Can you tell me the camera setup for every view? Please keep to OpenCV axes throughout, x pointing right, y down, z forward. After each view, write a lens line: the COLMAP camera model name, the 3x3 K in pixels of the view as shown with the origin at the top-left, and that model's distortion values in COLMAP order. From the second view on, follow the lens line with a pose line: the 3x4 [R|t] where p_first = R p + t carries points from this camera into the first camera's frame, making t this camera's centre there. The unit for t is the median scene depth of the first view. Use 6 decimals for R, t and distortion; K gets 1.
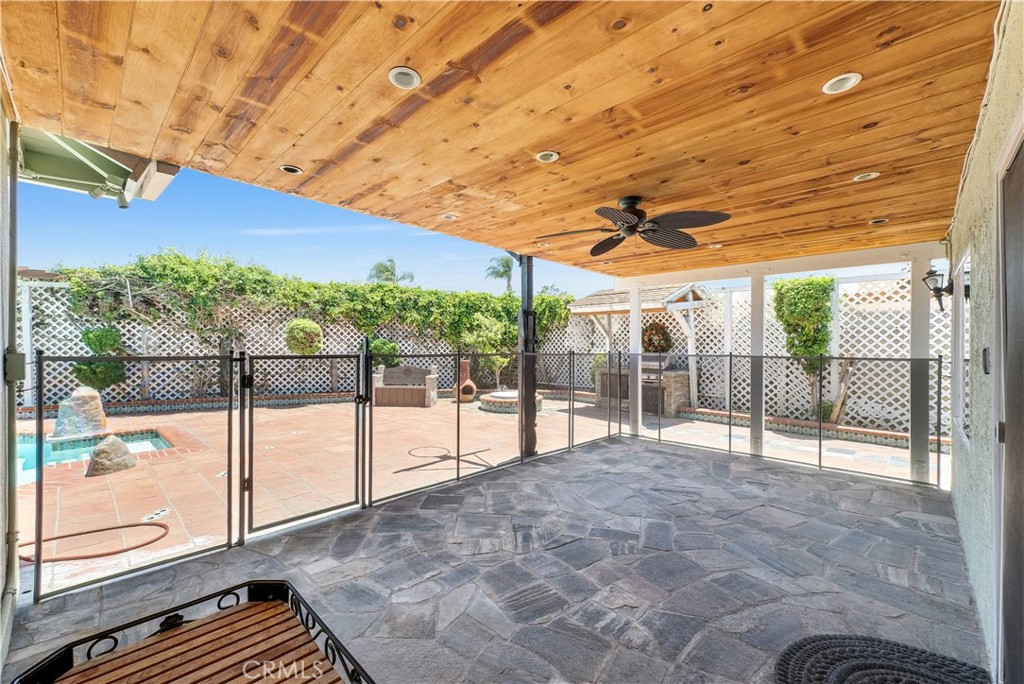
lens RADIAL K [[419.8, 0, 513.1], [0, 419.8, 343.7], [0, 0, 1]] dist [-0.000307, 0.000805]
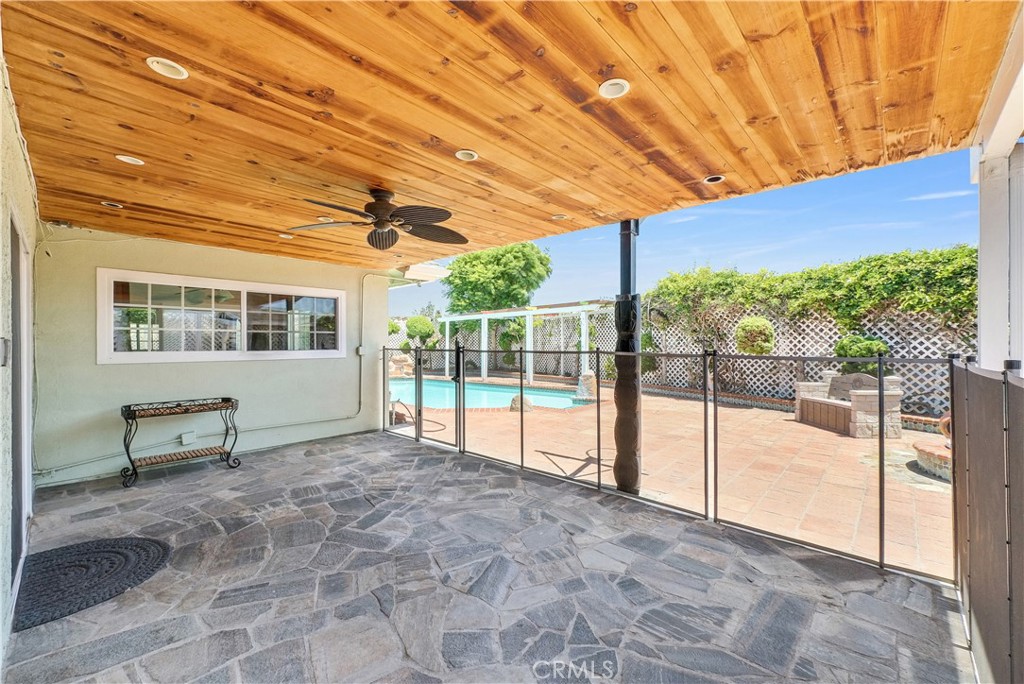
lens RADIAL K [[419.8, 0, 513.7], [0, 419.8, 343.9], [0, 0, 1]] dist [-0.000307, 0.000805]
pose [[0.021169, -0.007344, -0.999749, 0.896292], [0.004249, 0.999965, -0.007256, 0.014180], [0.999767, -0.004094, 0.021200, 0.910520]]
